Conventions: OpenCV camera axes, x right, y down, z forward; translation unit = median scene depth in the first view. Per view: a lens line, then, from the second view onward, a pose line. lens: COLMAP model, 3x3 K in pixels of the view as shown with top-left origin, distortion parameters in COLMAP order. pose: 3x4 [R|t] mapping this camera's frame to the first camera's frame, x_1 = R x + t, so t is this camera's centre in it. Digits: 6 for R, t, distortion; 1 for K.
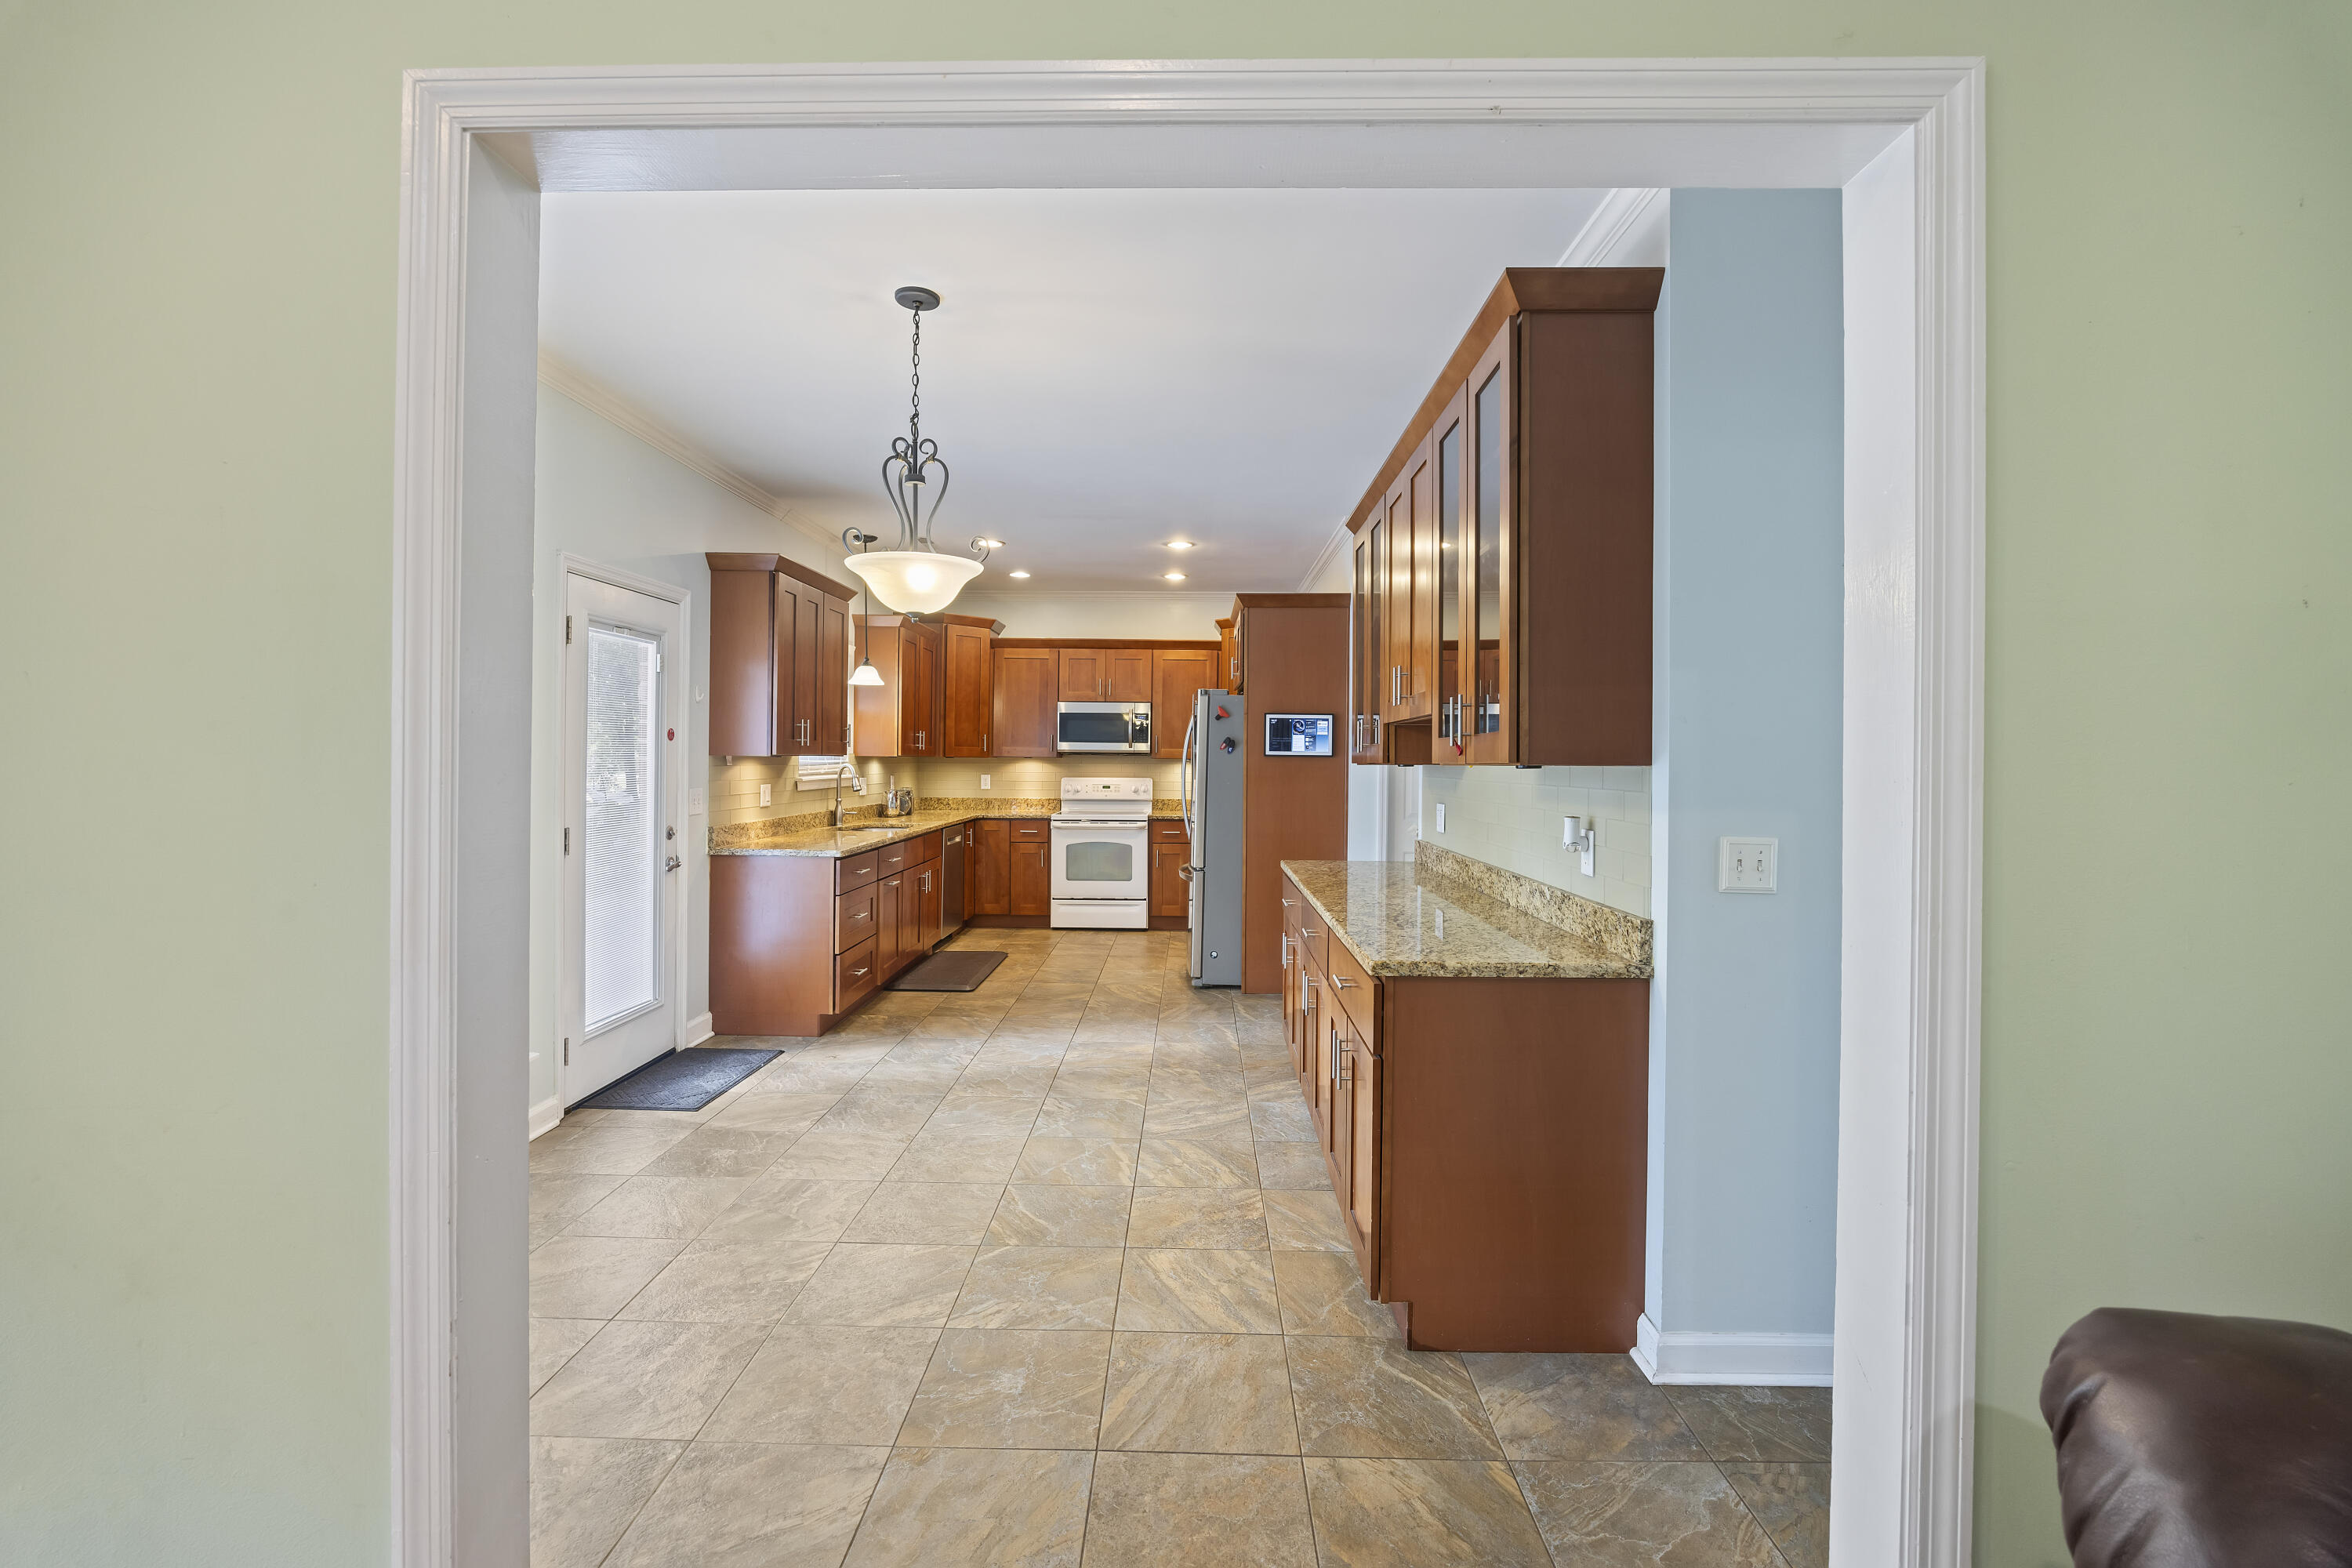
lens RADIAL K [[997.0, 0, 1170.0], [0, 997.0, 768.7], [0, 0, 1]] dist [-0.003923, -0.000214]
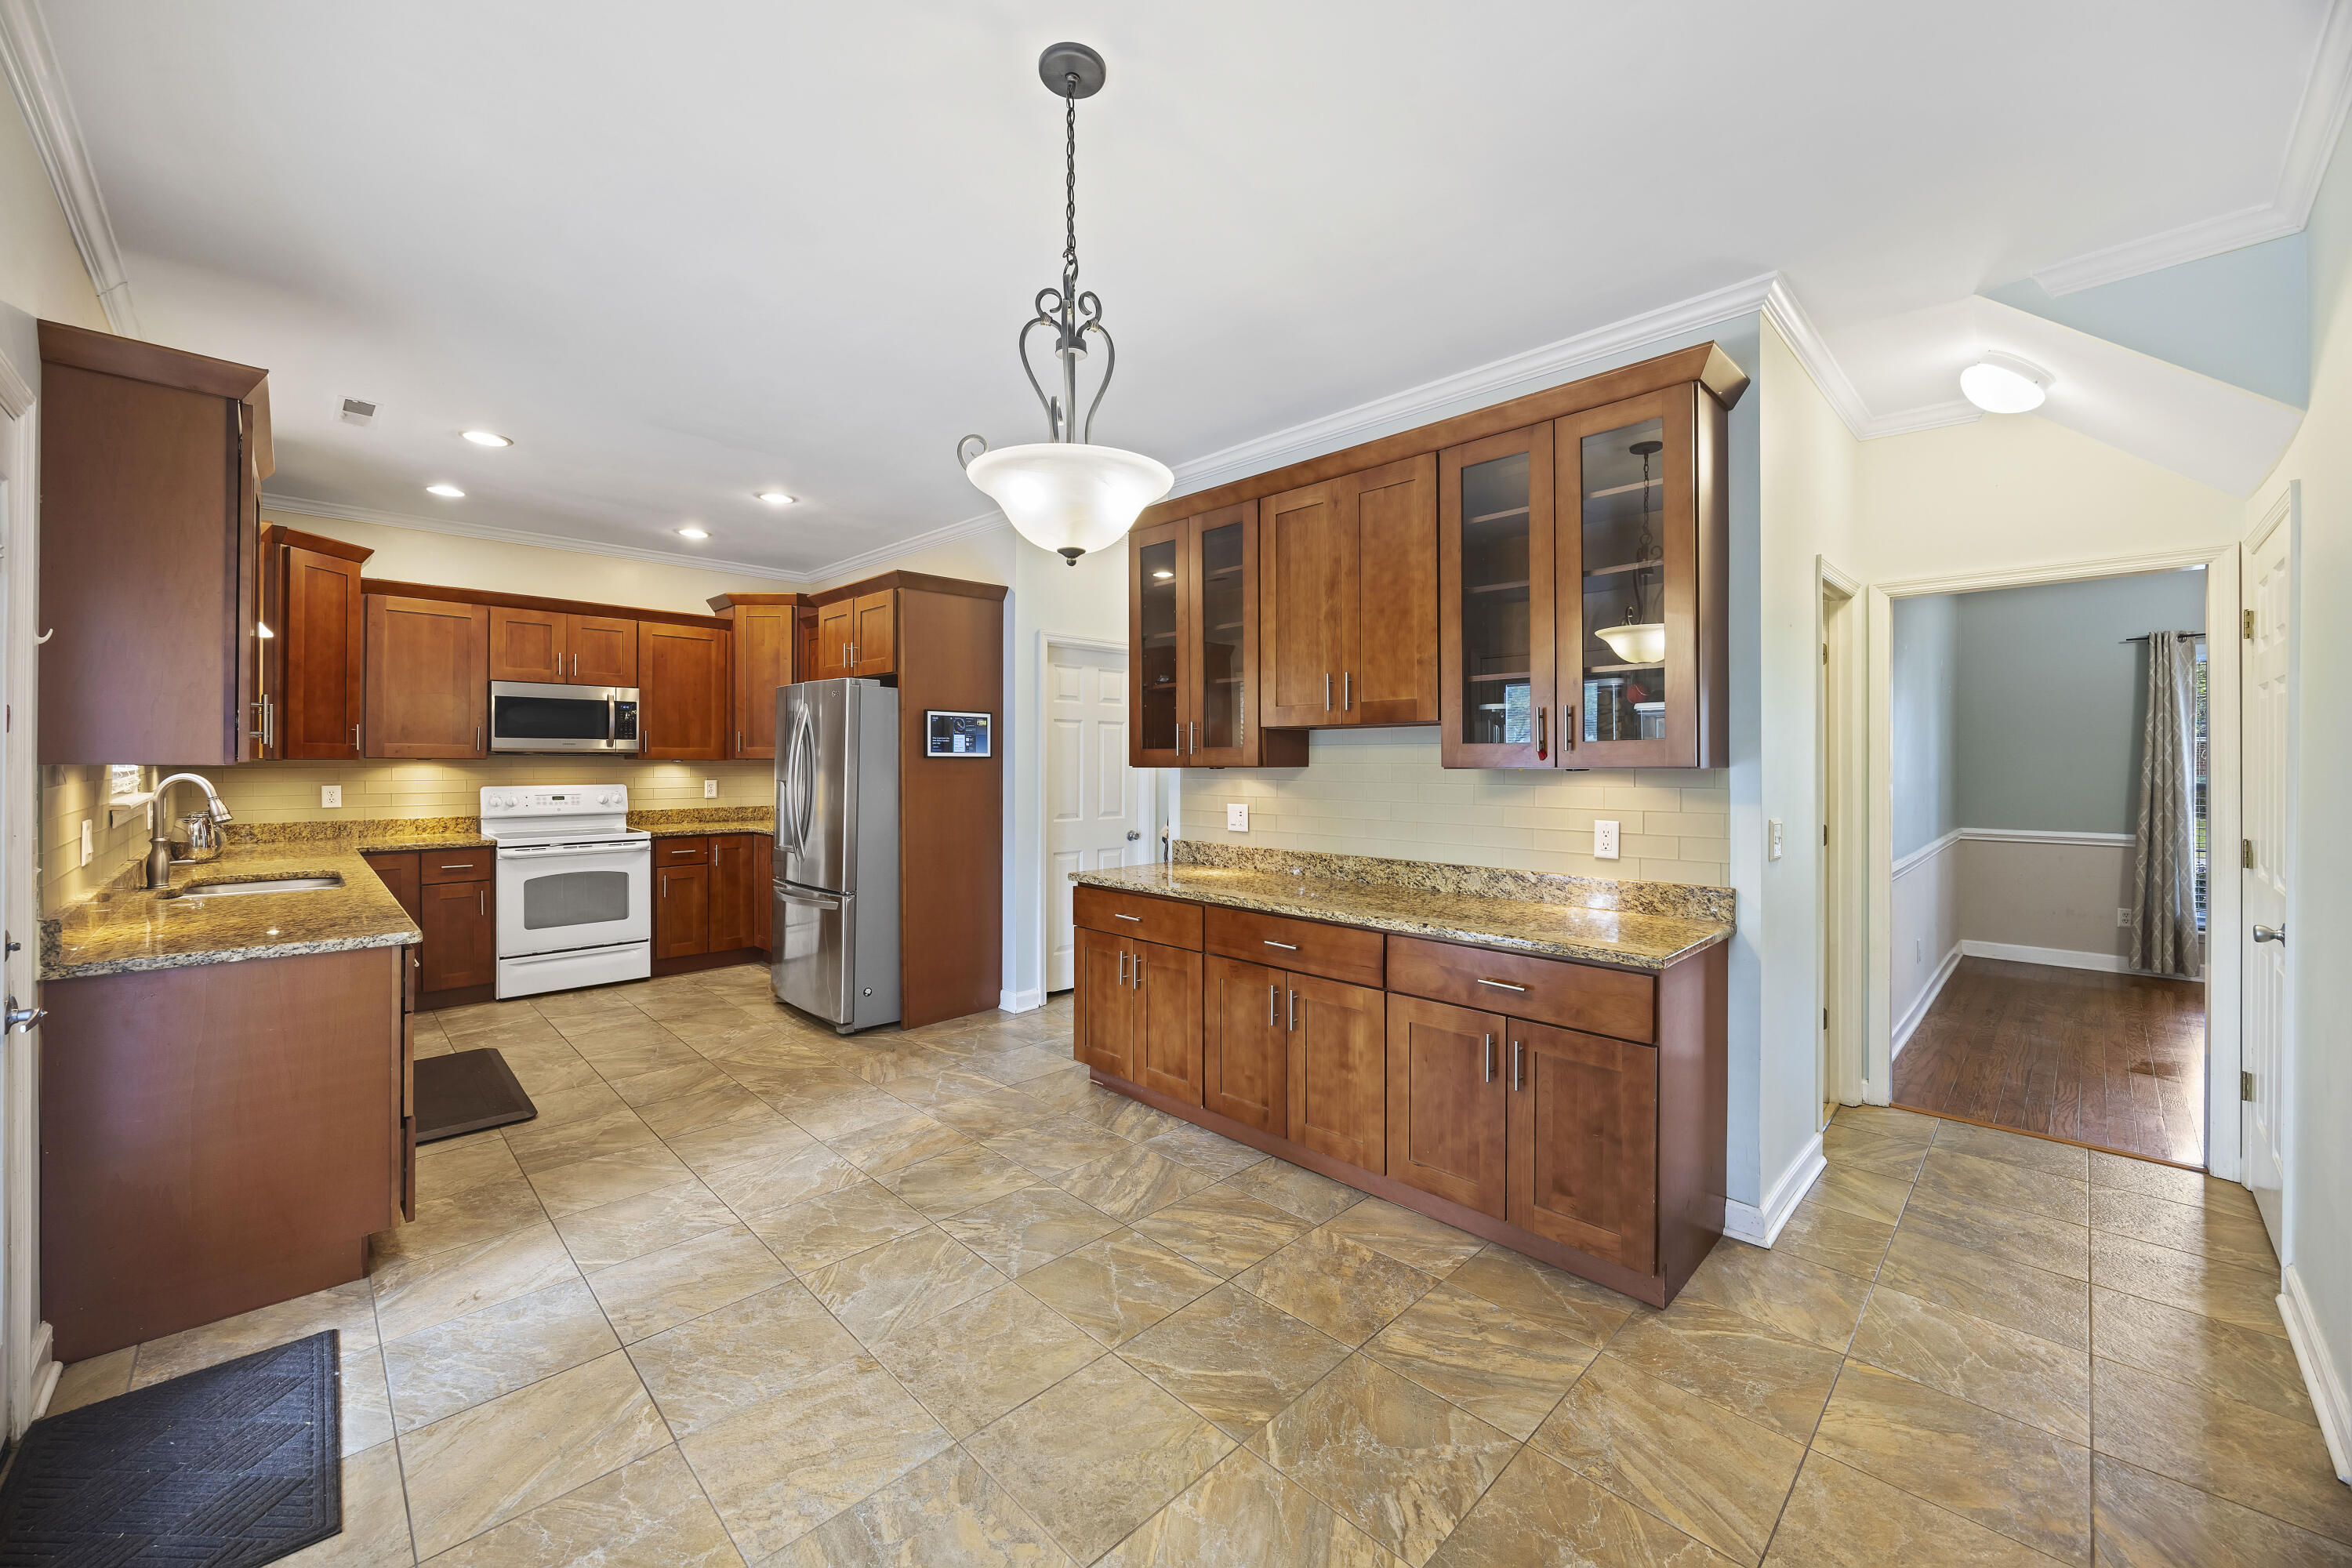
lens RADIAL K [[904.5, 0, 1179.8], [0, 904.5, 764.4], [0, 0, 1]] dist [-0.005752, -0.000295]
pose [[0.689301, -0.009217, 0.724416, -0.423842], [0.008649, 0.999953, 0.004493, -0.010485], [-0.724423, 0.003169, 0.689348, 0.356920]]
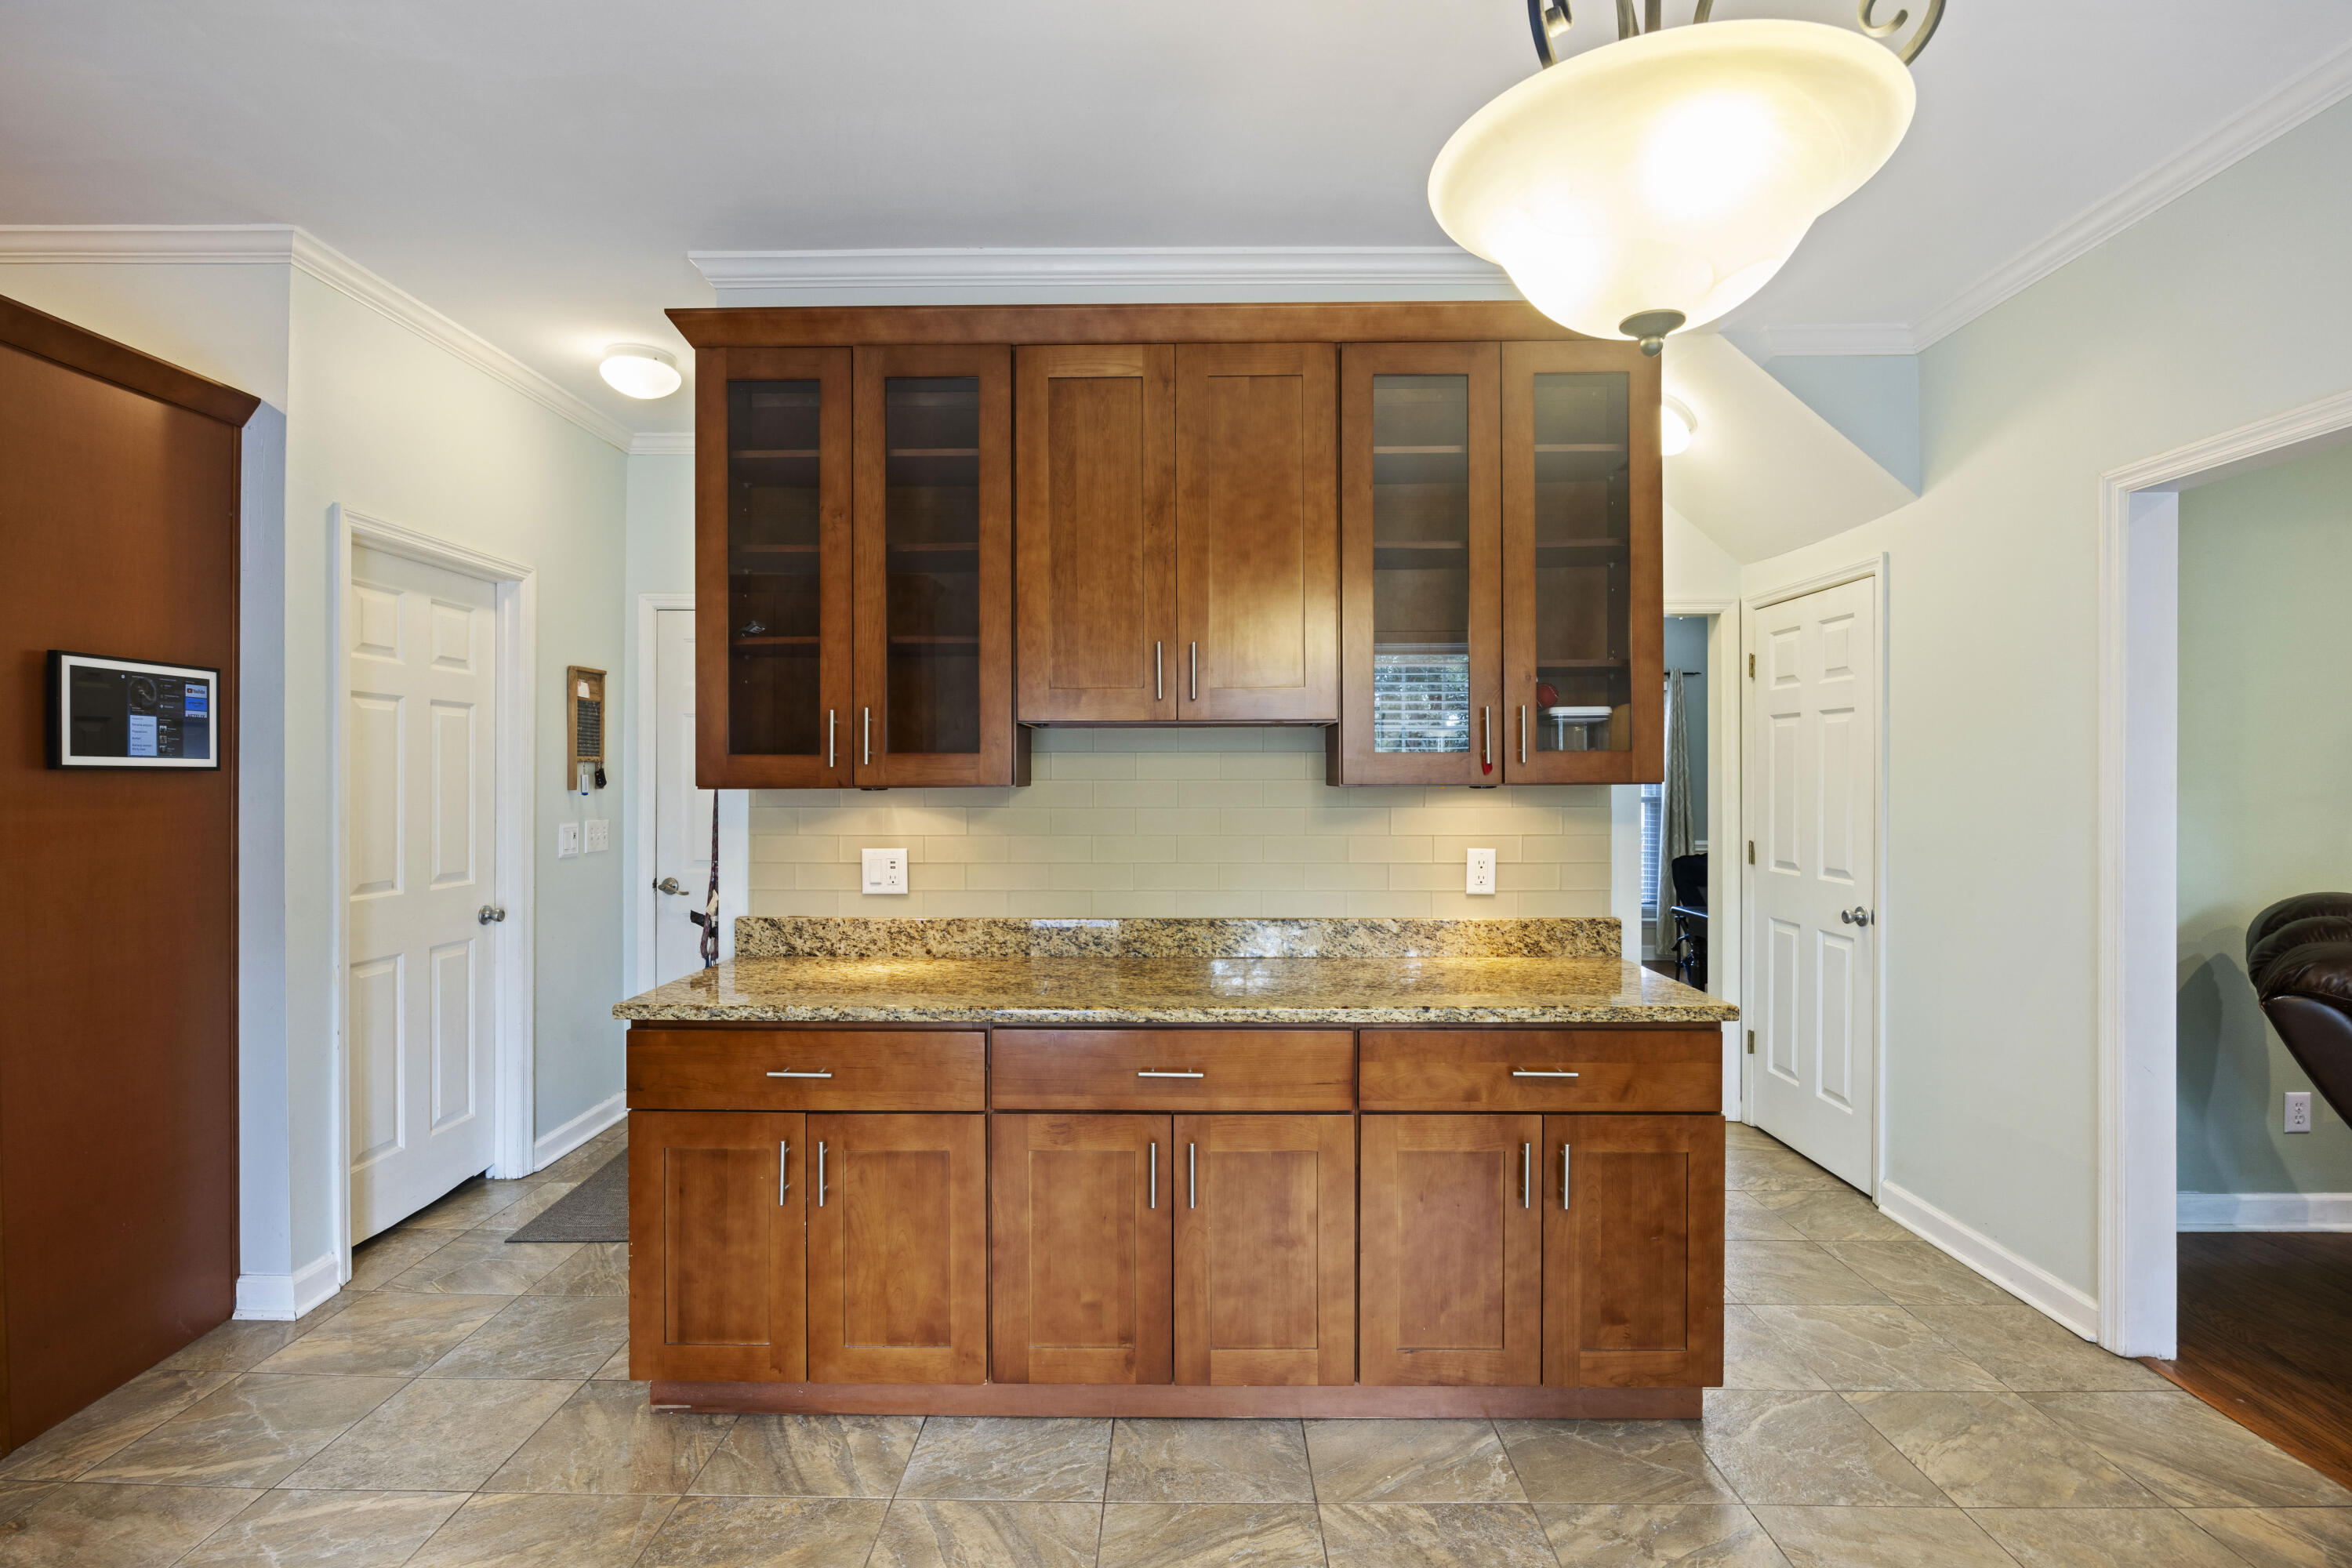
lens RADIAL K [[1099.9, 0, 1177.6], [0, 1099.9, 781.8], [0, 0, 1]] dist [-0.009028, -0.001079]
pose [[-0.015827, -0.010215, 0.999823, -0.389870], [0.006720, 0.999924, 0.010322, -0.011866], [-0.999852, 0.006882, -0.015757, 0.762527]]
